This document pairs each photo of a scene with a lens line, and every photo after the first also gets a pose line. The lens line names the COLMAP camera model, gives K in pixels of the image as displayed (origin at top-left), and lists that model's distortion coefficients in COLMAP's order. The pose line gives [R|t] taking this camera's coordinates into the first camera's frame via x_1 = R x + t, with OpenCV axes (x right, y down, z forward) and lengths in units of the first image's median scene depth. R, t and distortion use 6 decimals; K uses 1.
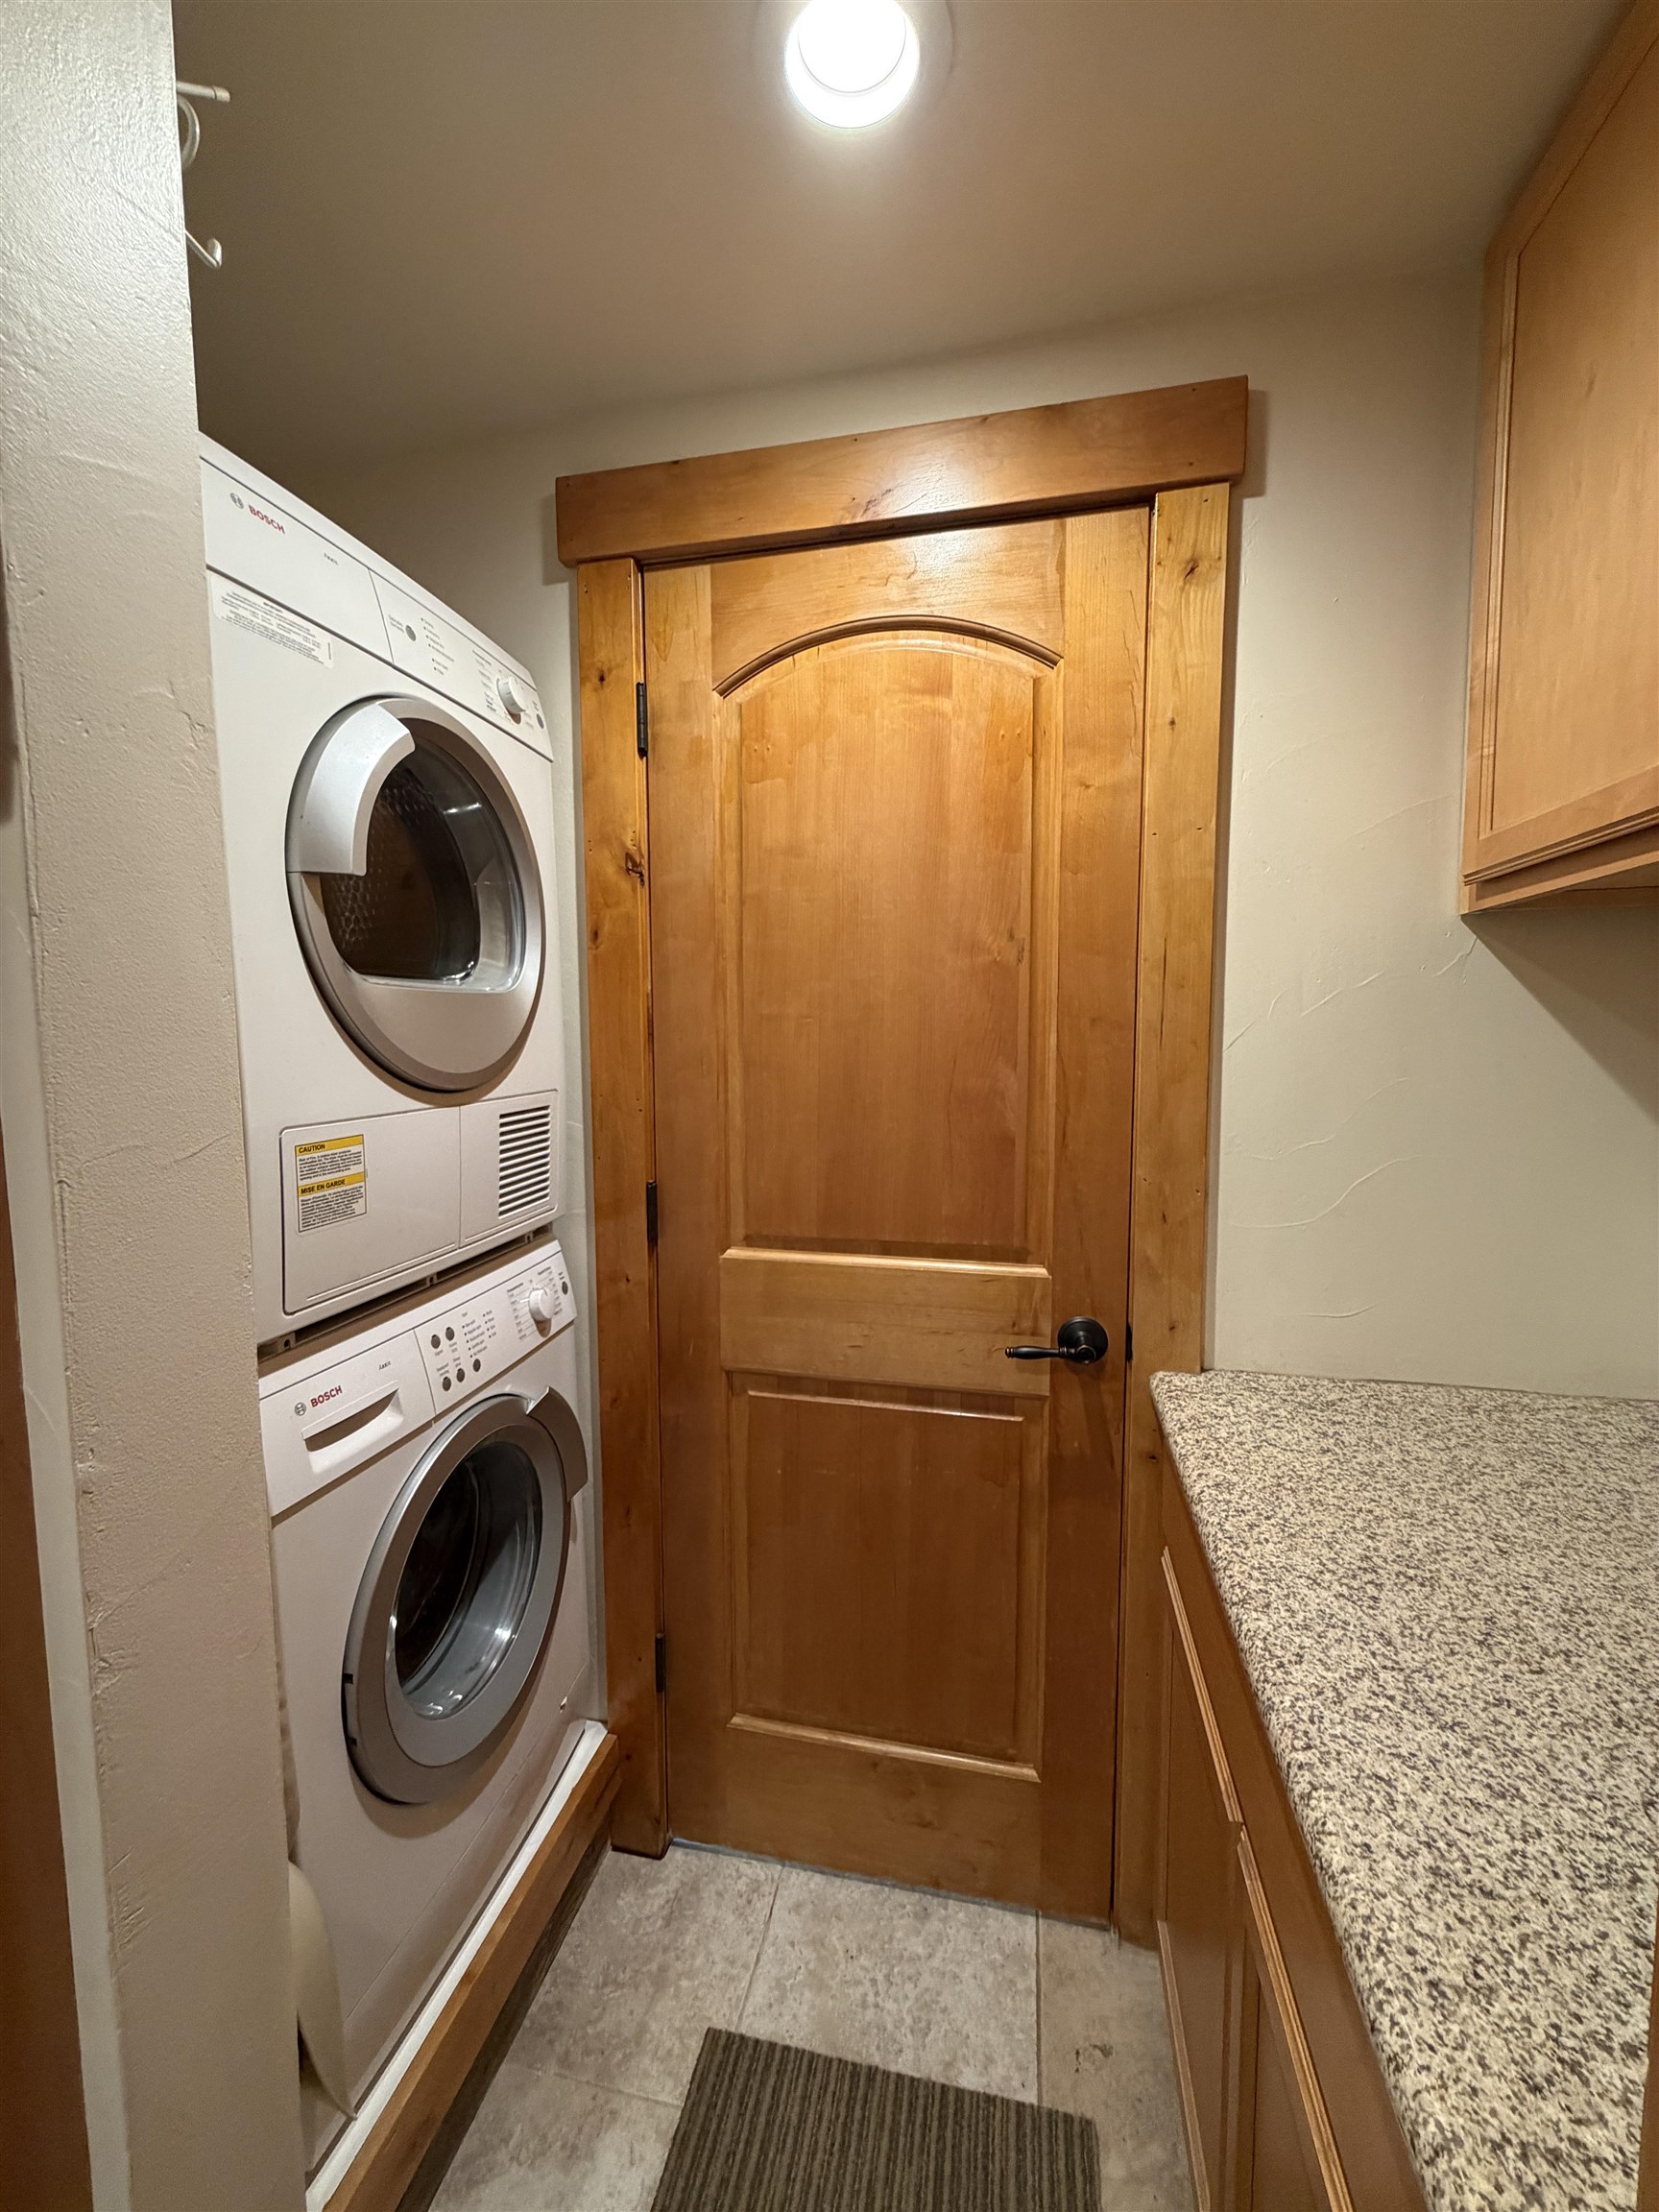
lens RADIAL K [[884.1, 0, 829.5], [0, 884.1, 1106.0], [0, 0, 1]] dist [0.000430, 0.000462]
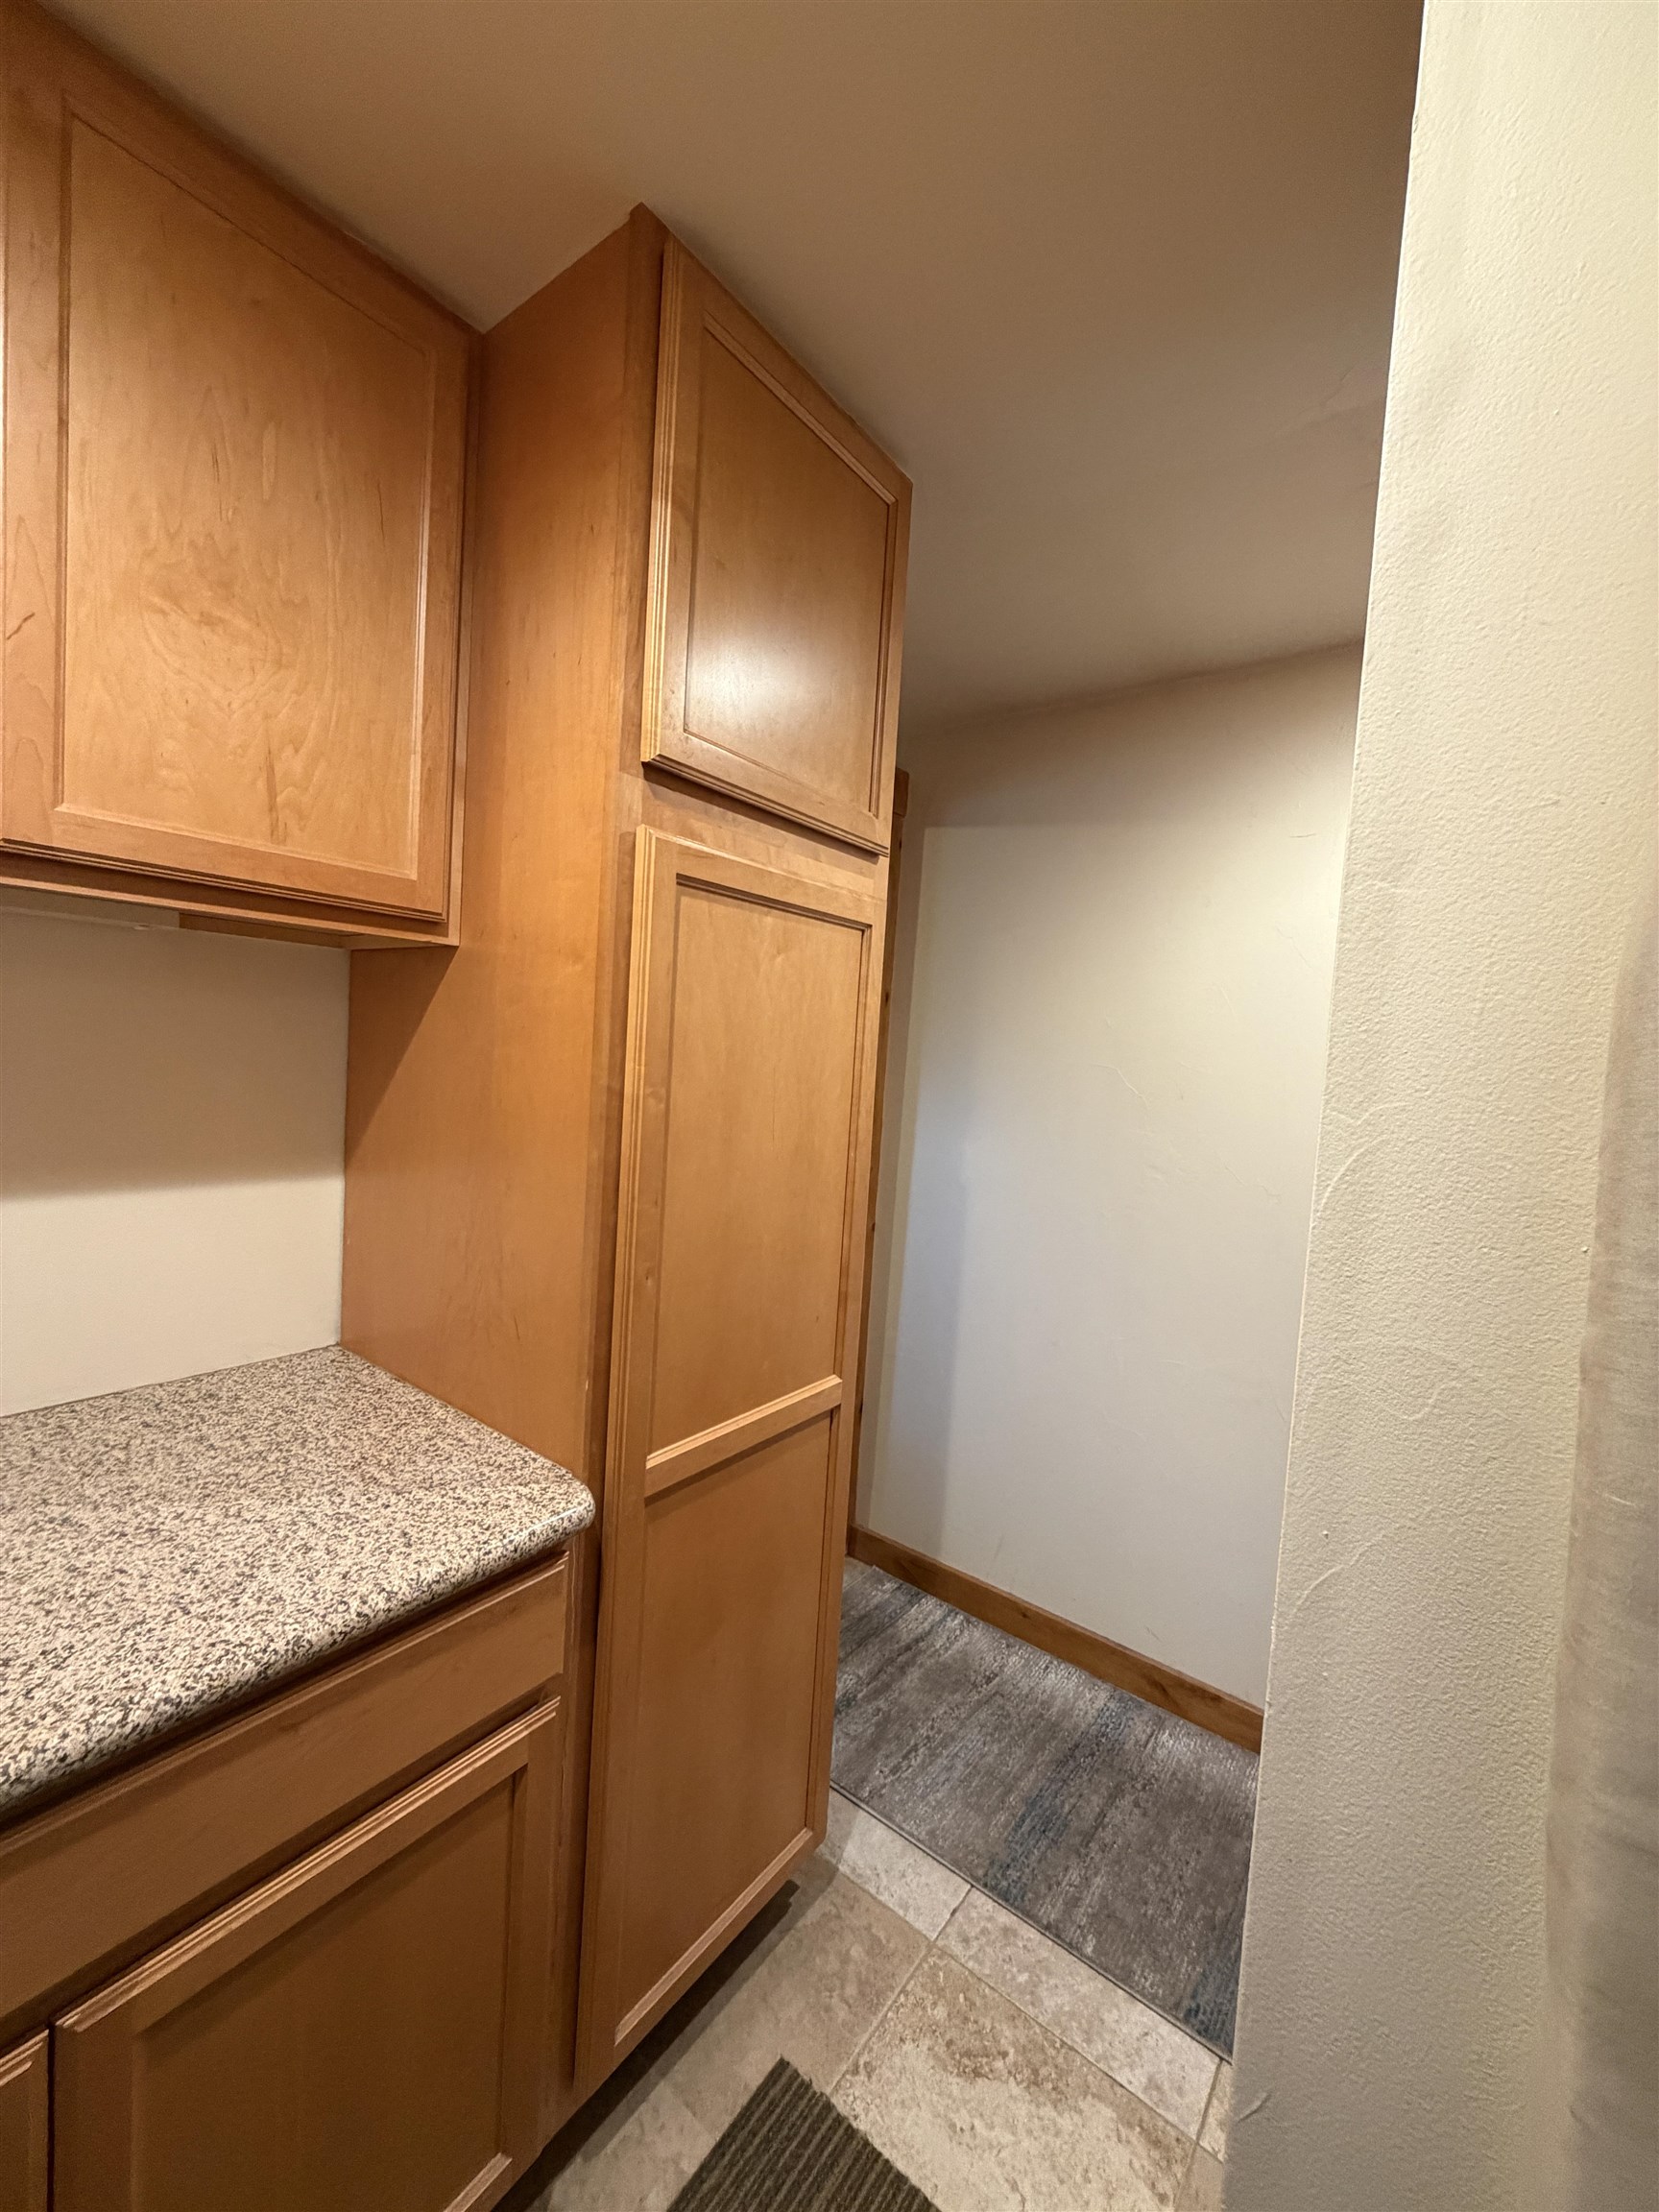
lens RADIAL K [[884.1, 0, 829.5], [0, 884.1, 1106.0], [0, 0, 1]] dist [0.000430, 0.000462]
pose [[-0.909073, -0.058526, 0.412506, -0.561043], [-0.004198, 0.991321, 0.131397, -0.158033], [-0.416616, 0.117718, -0.901429, 1.676699]]
